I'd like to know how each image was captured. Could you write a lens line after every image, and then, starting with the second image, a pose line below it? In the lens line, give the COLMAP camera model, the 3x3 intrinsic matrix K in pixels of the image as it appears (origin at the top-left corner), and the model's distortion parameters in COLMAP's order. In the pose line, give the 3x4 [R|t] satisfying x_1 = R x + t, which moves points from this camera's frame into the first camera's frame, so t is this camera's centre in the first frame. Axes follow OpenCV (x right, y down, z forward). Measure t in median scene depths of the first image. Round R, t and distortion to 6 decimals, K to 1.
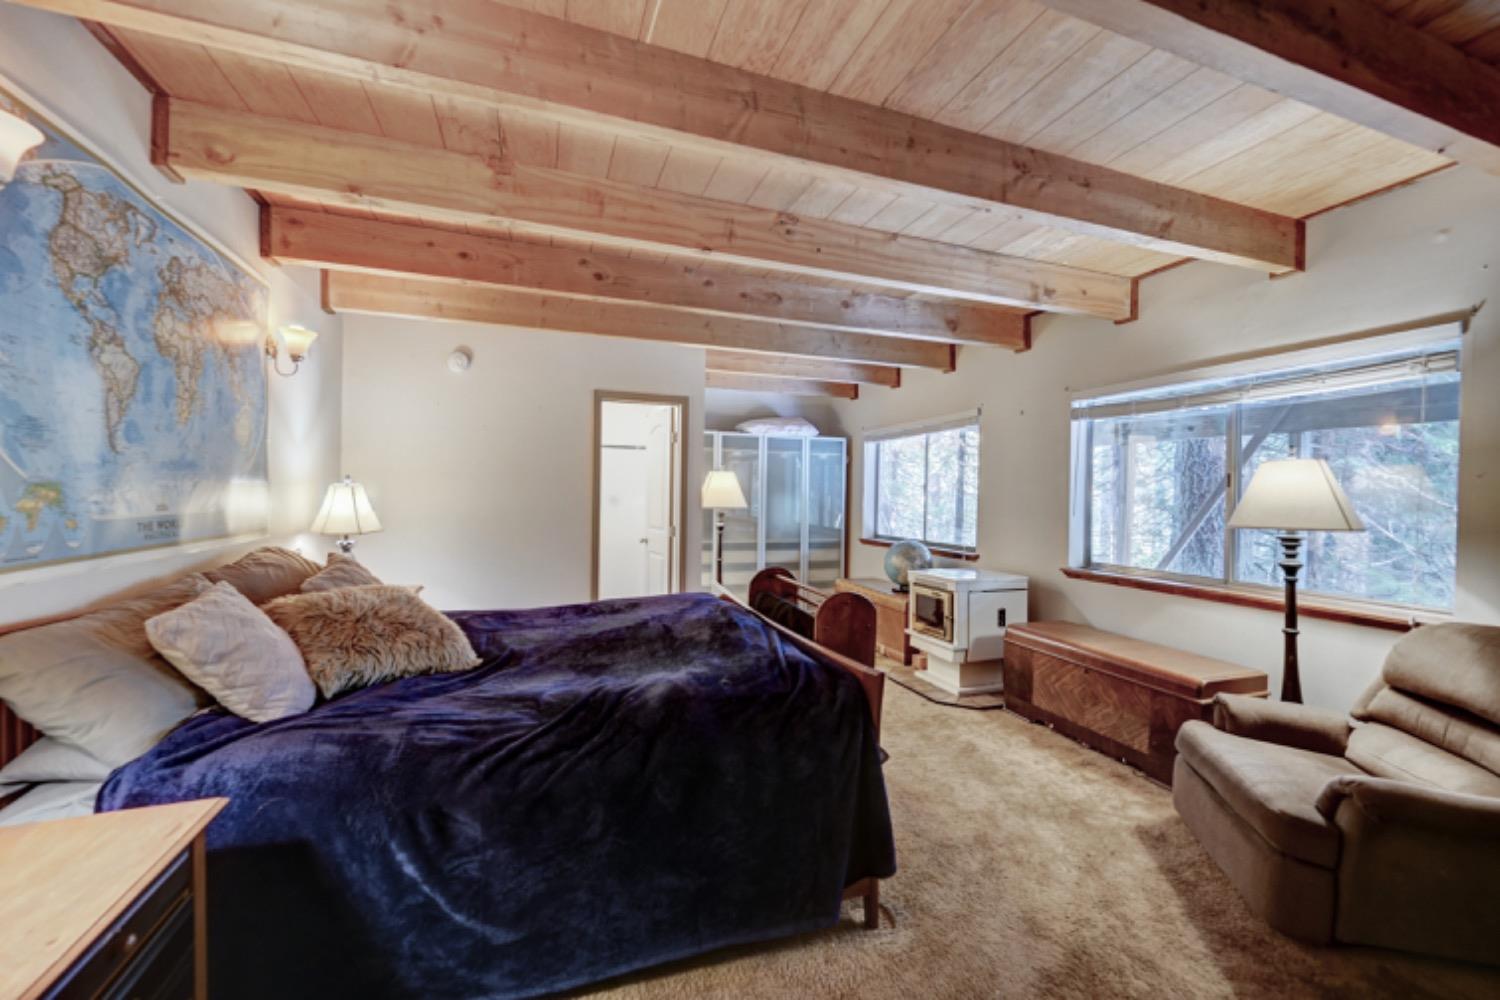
lens RADIAL K [[589.2, 0, 750.3], [0, 589.2, 496.0], [0, 0, 1]] dist [-0.002792, -0.000205]
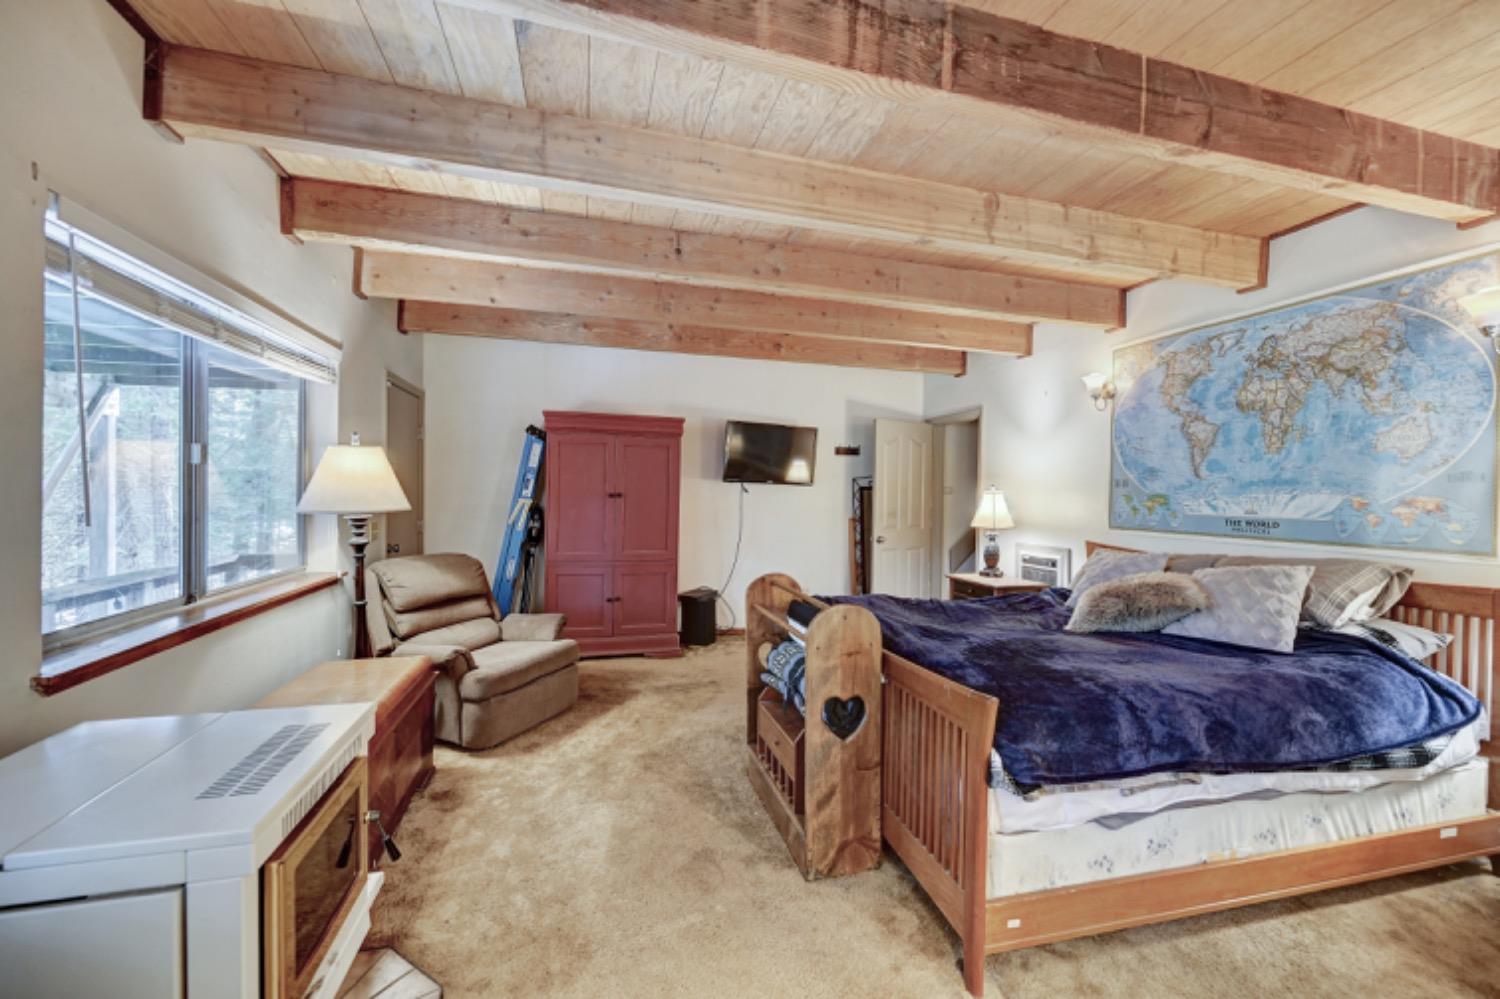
lens RADIAL K [[589.2, 0, 750.3], [0, 589.2, 495.5], [0, 0, 1]] dist [-0.002792, -0.000205]
pose [[-0.996309, -0.029762, 0.080518, 0.168188], [-0.028482, 0.999450, 0.016999, -0.012702], [-0.080979, 0.014643, -0.996608, 2.913118]]
